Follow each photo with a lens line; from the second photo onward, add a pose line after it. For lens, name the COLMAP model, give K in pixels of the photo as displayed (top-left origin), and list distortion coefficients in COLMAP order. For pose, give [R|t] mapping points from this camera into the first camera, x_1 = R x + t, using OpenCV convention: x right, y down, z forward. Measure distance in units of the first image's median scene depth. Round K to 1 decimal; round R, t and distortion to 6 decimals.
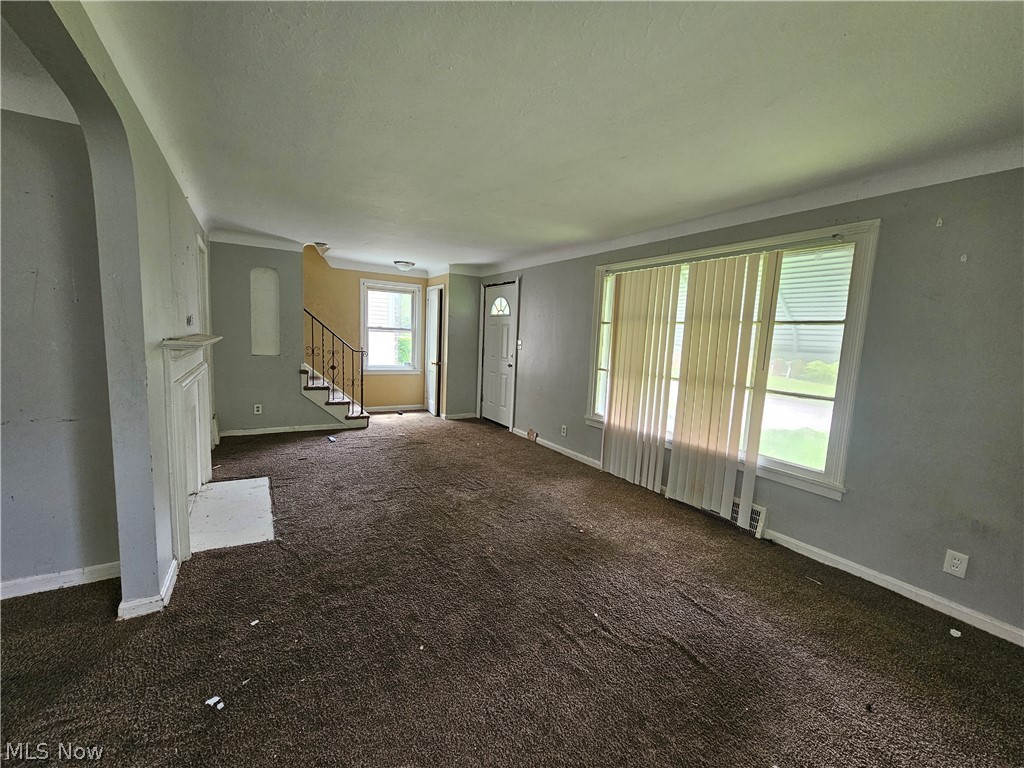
lens RADIAL K [[421.9, 0, 513.0], [0, 421.9, 382.9], [0, 0, 1]] dist [0.000841, 0.000467]
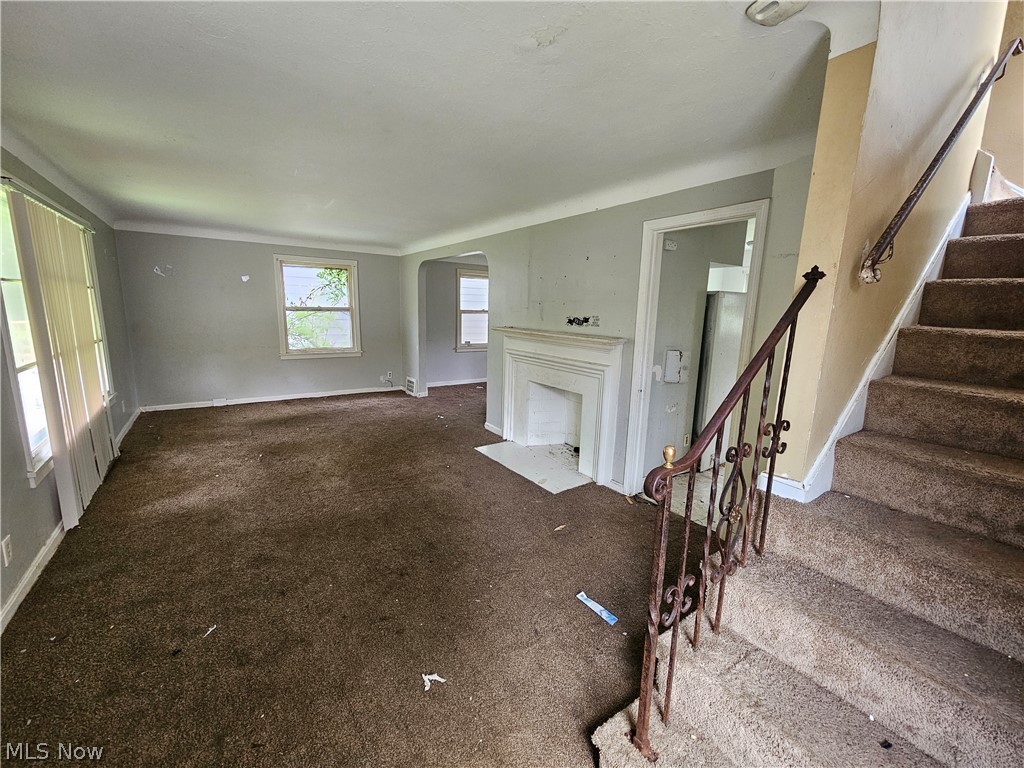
lens RADIAL K [[423.5, 0, 511.0], [0, 423.5, 385.3], [0, 0, 1]] dist [-0.000029, -0.000351]
pose [[-0.995468, -0.062427, -0.071738, -0.434430], [-0.080427, 0.955199, 0.284827, -0.260533], [0.050743, 0.289305, -0.955891, 1.894096]]
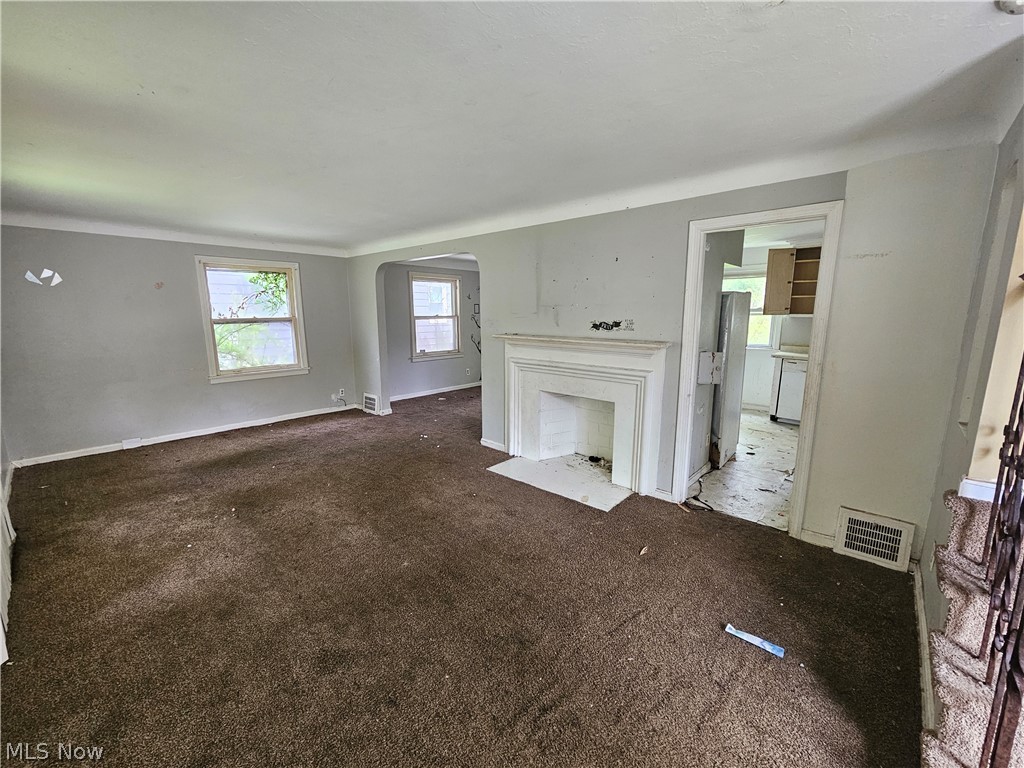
lens RADIAL K [[423.5, 0, 511.0], [0, 423.5, 385.3], [0, 0, 1]] dist [-0.000029, -0.000351]
pose [[-0.956986, 0.003494, -0.290112, -0.164256], [-0.076190, 0.961807, 0.262910, -0.237088], [0.279951, 0.273705, -0.920170, 1.747955]]
